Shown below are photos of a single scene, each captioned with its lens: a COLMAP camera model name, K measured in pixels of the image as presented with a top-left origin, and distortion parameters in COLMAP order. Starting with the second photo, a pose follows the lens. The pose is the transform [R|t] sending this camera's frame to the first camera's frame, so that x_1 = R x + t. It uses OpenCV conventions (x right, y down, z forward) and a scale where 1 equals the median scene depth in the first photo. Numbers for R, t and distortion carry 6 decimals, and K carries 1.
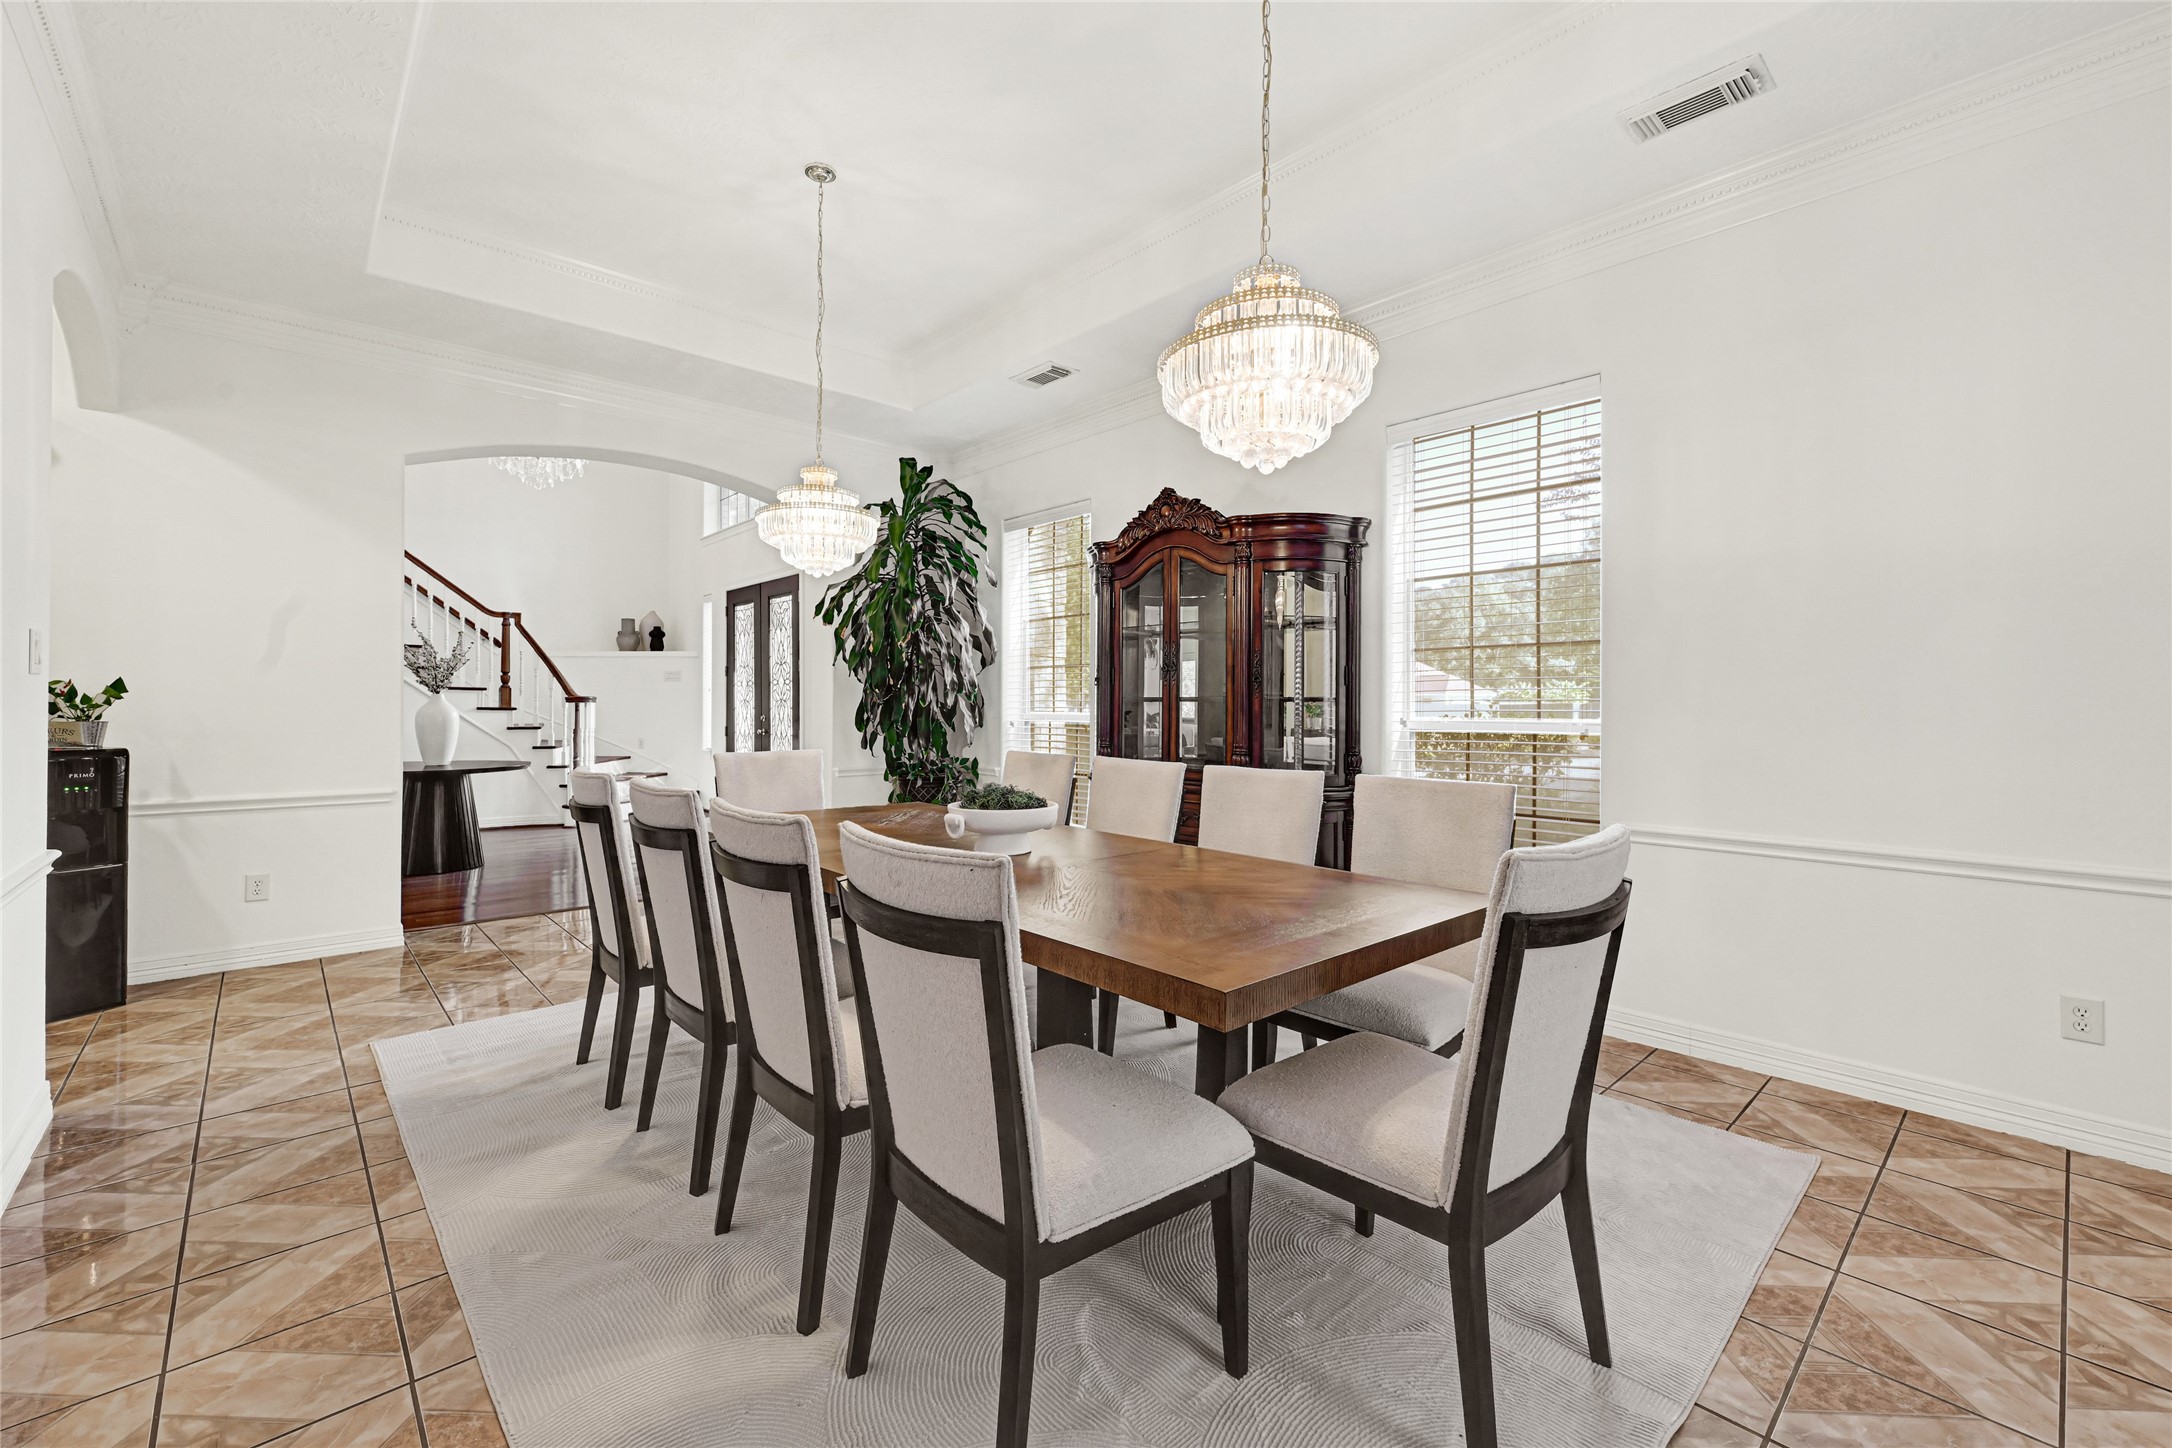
lens RADIAL K [[900.9, 0, 1089.5], [0, 900.9, 713.5], [0, 0, 1]] dist [-0.001856, -0.000503]
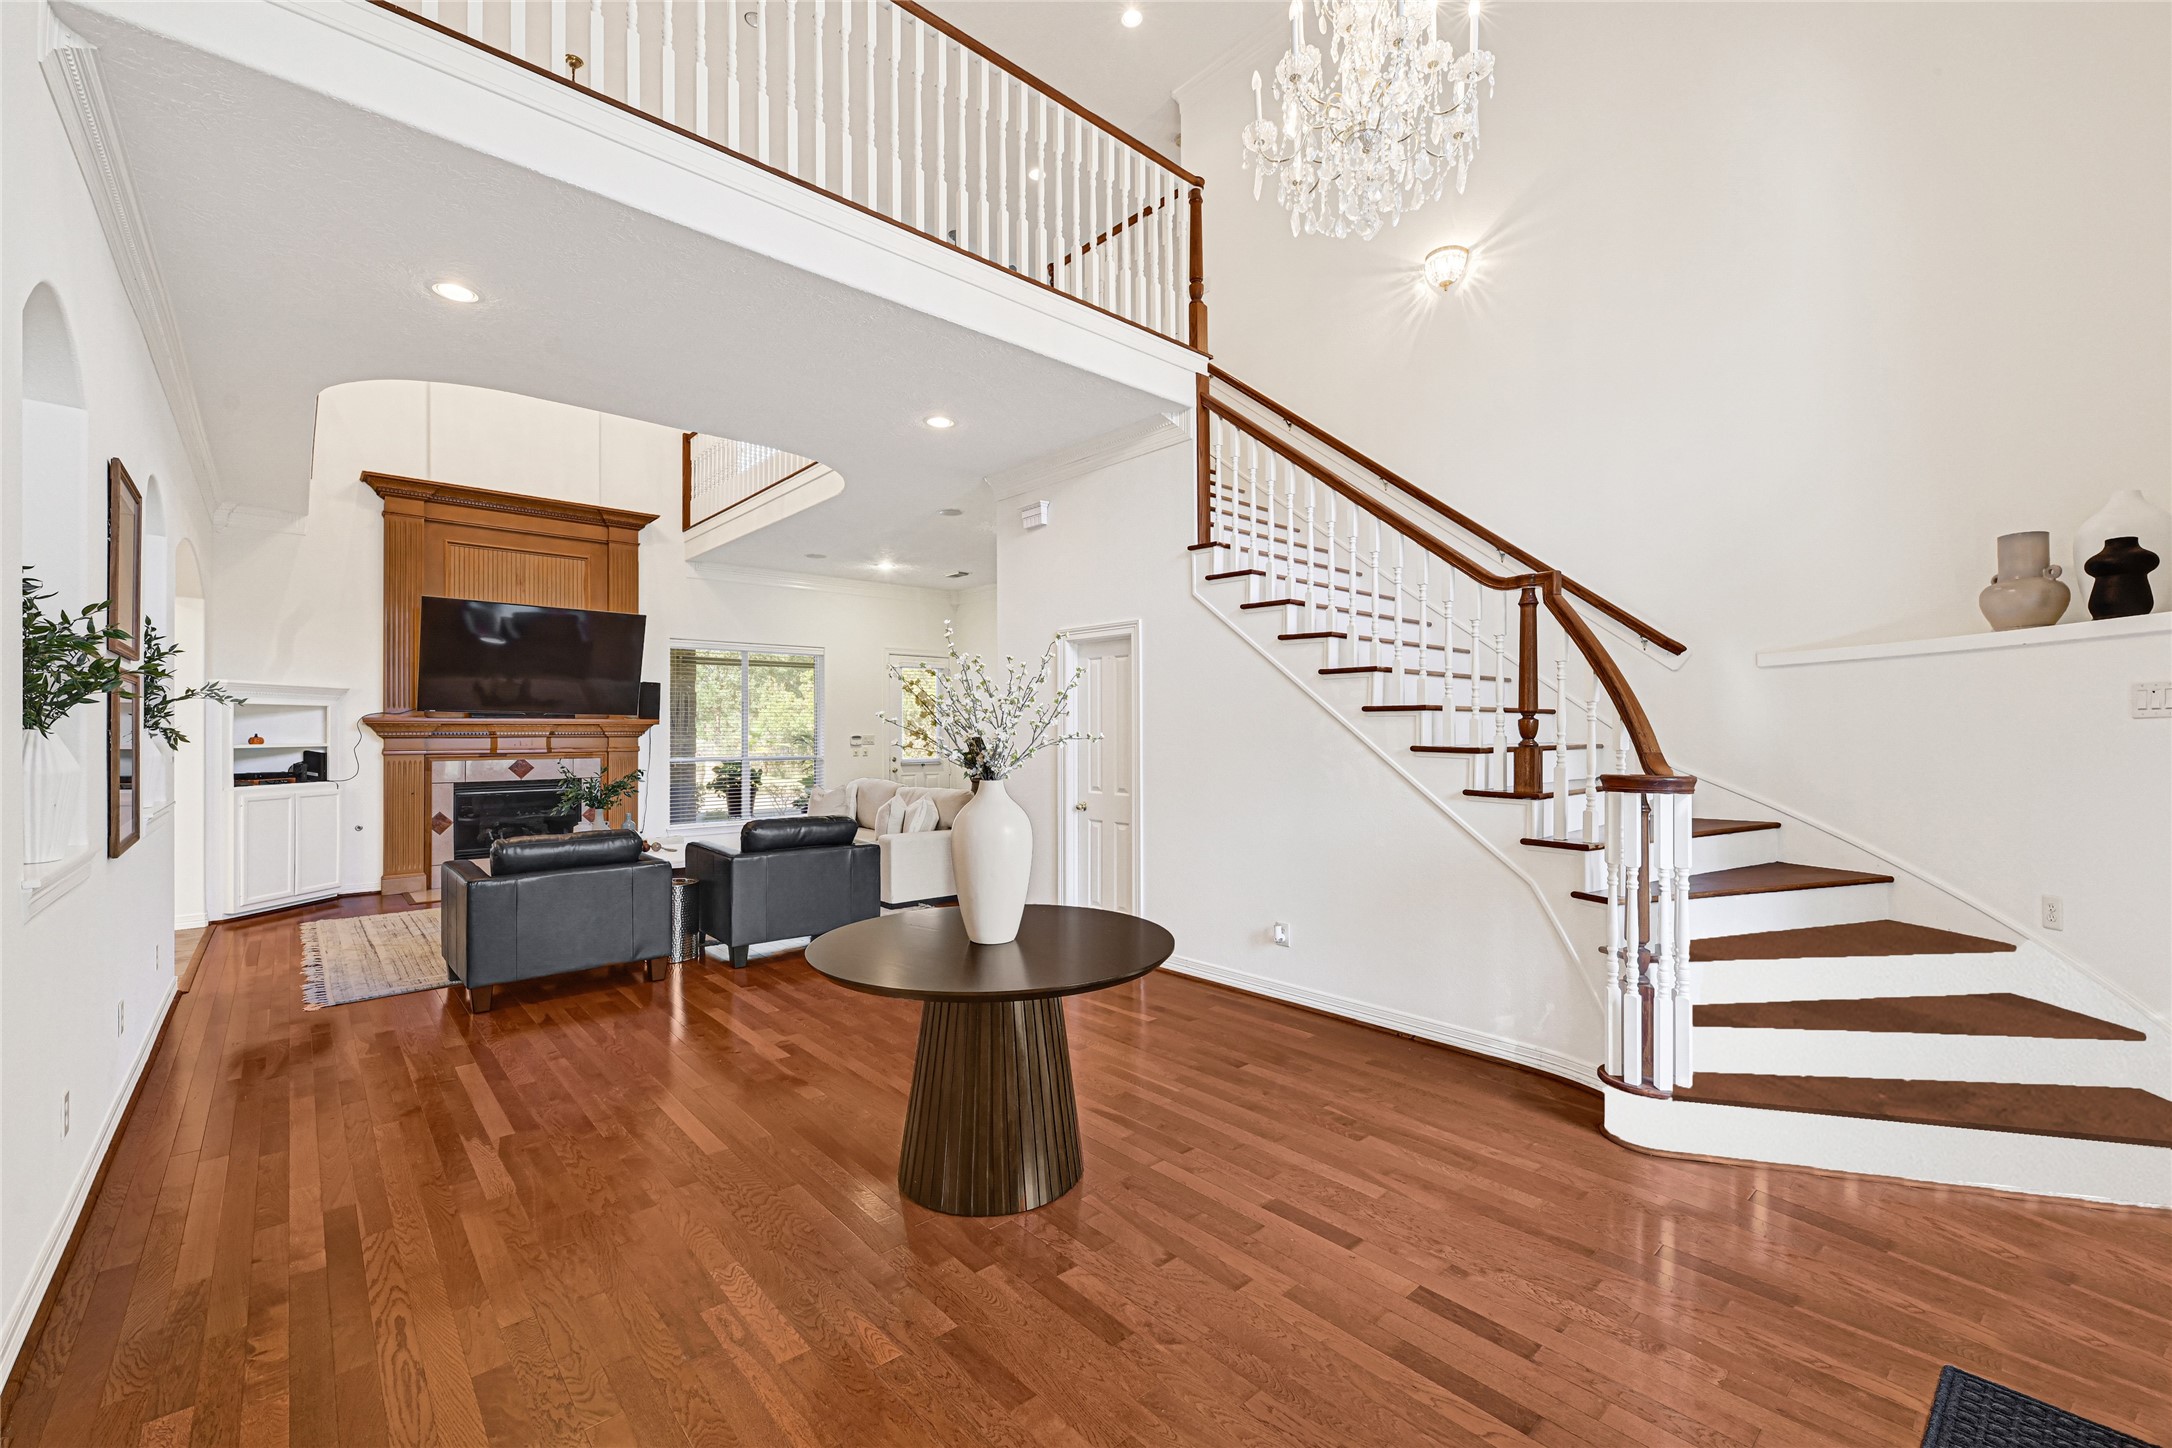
lens RADIAL K [[900.9, 0, 1090.1], [0, 900.9, 727.8], [0, 0, 1]] dist [-0.001856, -0.000503]
pose [[-0.012523, -0.006999, -0.999897, -0.202829], [-0.002749, 0.999972, -0.006965, -0.034223], [0.999918, 0.002661, -0.012542, 0.785252]]
